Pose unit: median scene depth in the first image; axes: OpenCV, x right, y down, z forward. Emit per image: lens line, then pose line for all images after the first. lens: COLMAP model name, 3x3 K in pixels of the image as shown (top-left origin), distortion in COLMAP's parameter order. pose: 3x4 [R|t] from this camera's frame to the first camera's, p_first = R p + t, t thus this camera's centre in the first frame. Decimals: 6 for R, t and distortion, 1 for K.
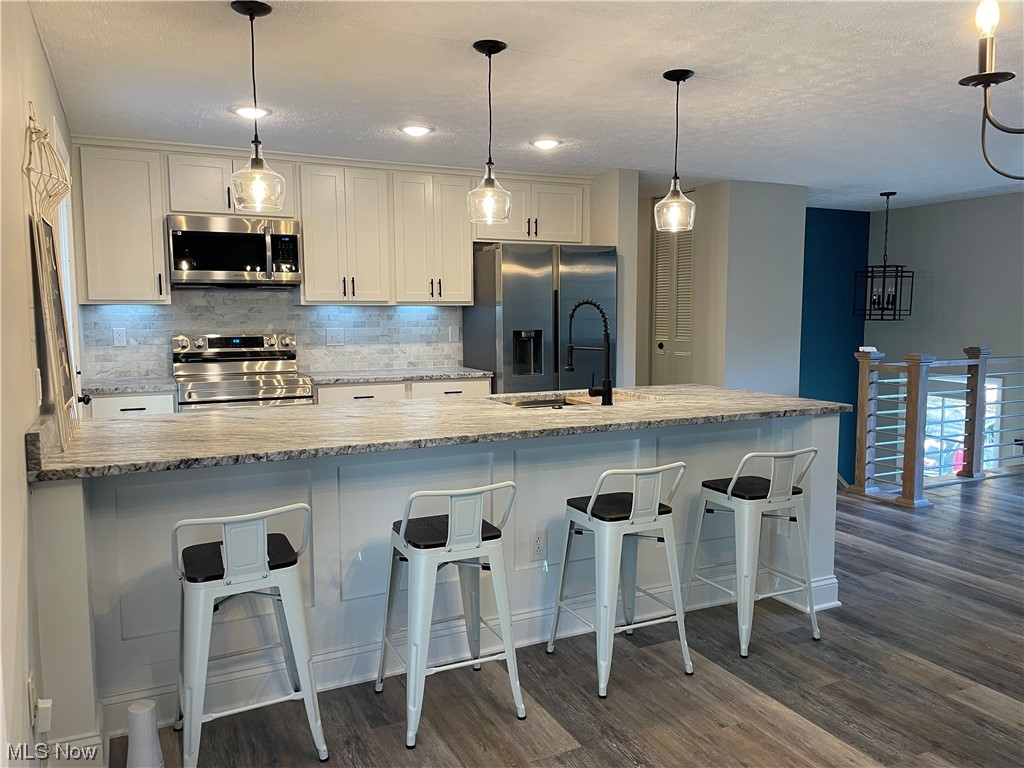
lens RADIAL K [[774.1, 0, 513.8], [0, 774.1, 385.8], [0, 0, 1]] dist [0.077582, -0.055642]
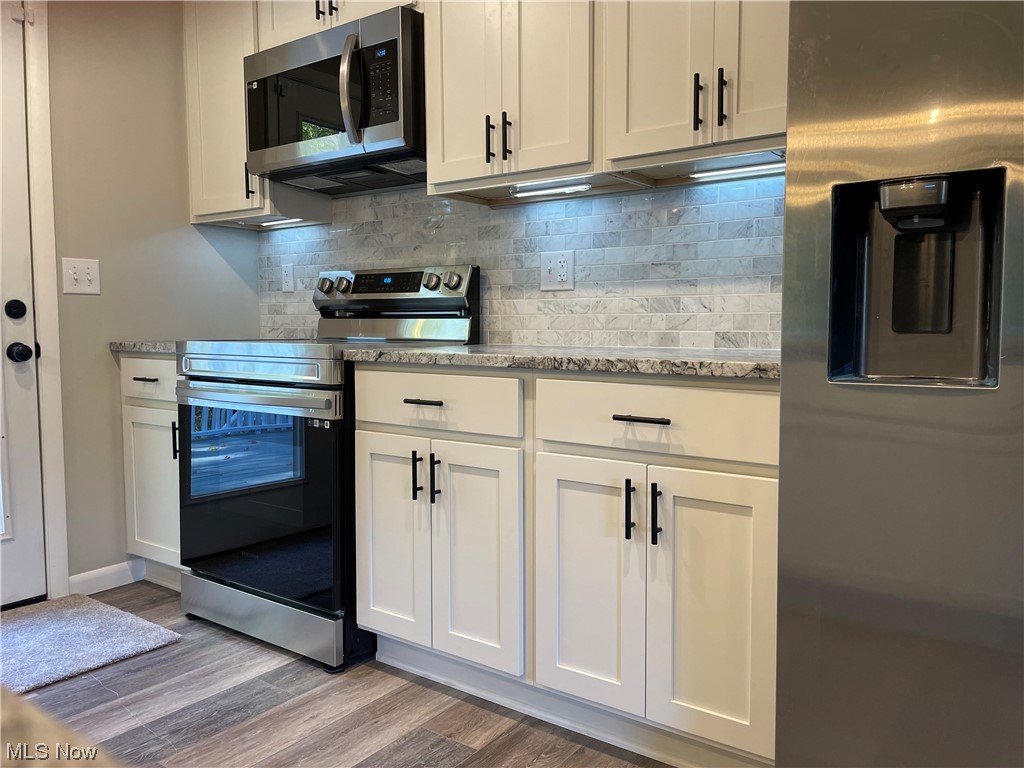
lens RADIAL K [[774.1, 0, 520.4], [0, 774.1, 379.4], [0, 0, 1]] dist [0.077582, -0.055642]
pose [[0.479984, 0.067655, -0.874664, 0.174911], [-0.087557, 0.995738, 0.028972, -0.012610], [0.872897, 0.062677, 0.483862, 0.854542]]
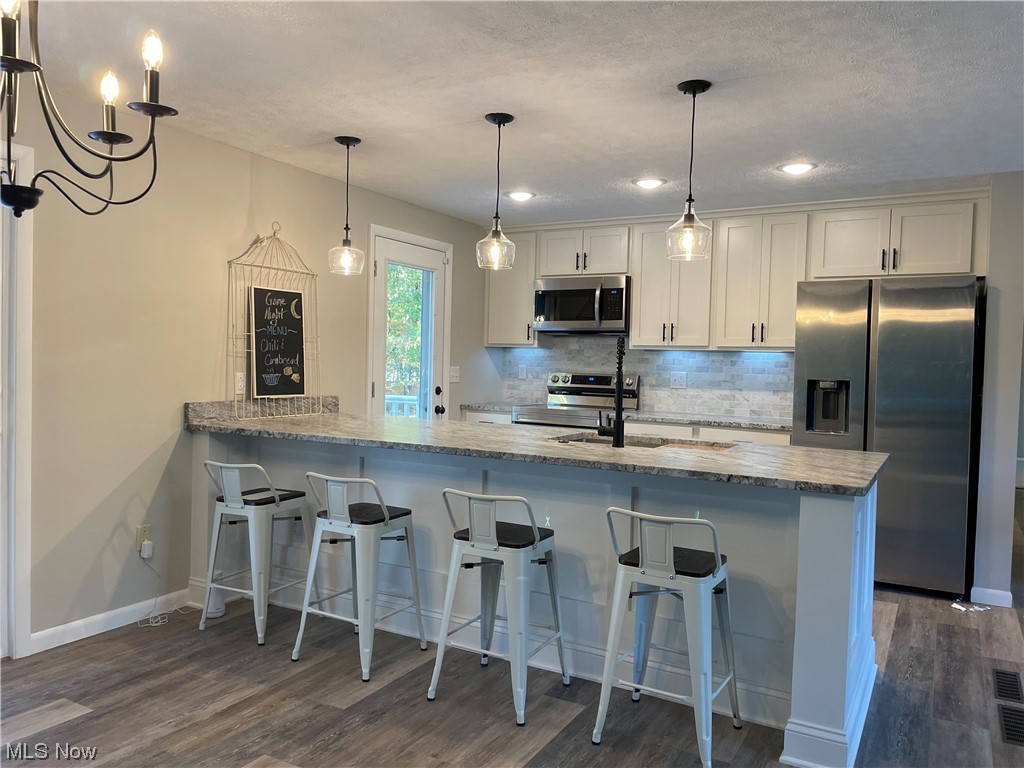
lens RADIAL K [[774.1, 0, 512.5], [0, 774.1, 384.9], [0, 0, 1]] dist [0.077582, -0.055642]
pose [[0.569744, 0.046220, -0.820522, 0.566644], [-0.108759, 0.993876, -0.019533, -0.012521], [0.814594, 0.100368, 0.571281, 0.236940]]
